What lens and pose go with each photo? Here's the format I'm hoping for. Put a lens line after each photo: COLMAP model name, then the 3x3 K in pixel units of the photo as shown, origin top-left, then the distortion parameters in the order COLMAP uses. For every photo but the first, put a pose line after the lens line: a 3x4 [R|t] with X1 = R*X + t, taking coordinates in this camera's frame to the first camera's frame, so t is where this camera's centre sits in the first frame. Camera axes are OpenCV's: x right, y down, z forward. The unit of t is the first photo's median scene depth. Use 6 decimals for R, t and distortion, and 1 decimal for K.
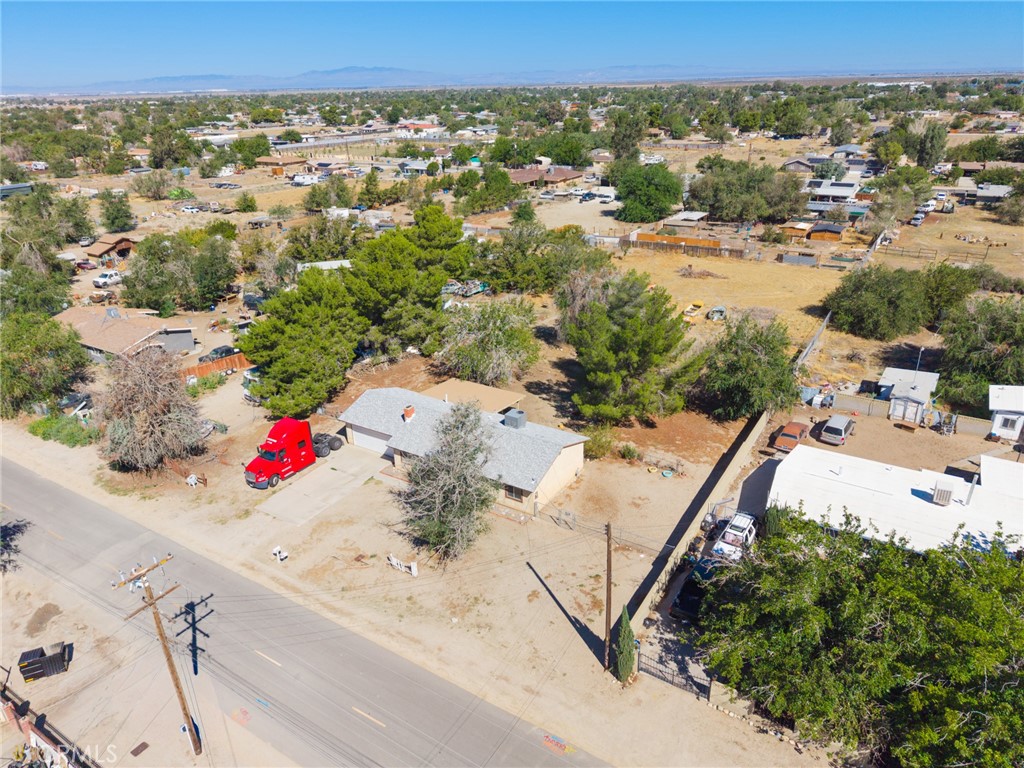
lens RADIAL K [[685.3, 0, 511.5], [0, 685.3, 387.3], [0, 0, 1]] dist [0.027400, -0.027009]
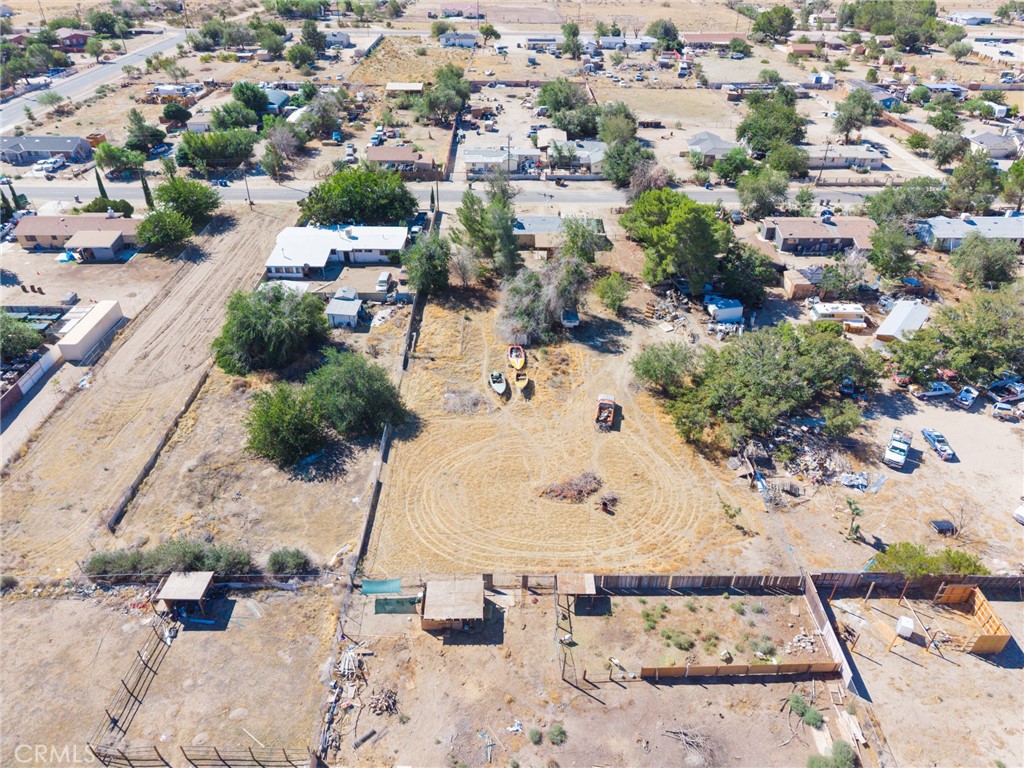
lens RADIAL K [[685.3, 0, 511.5], [0, 685.3, 387.3], [0, 0, 1]] dist [0.027400, -0.027009]
pose [[-0.844106, 0.323850, -0.427325, 0.449949], [-0.203943, 0.543157, 0.814487, -0.580710], [0.495876, 0.774663, -0.392435, 0.892751]]
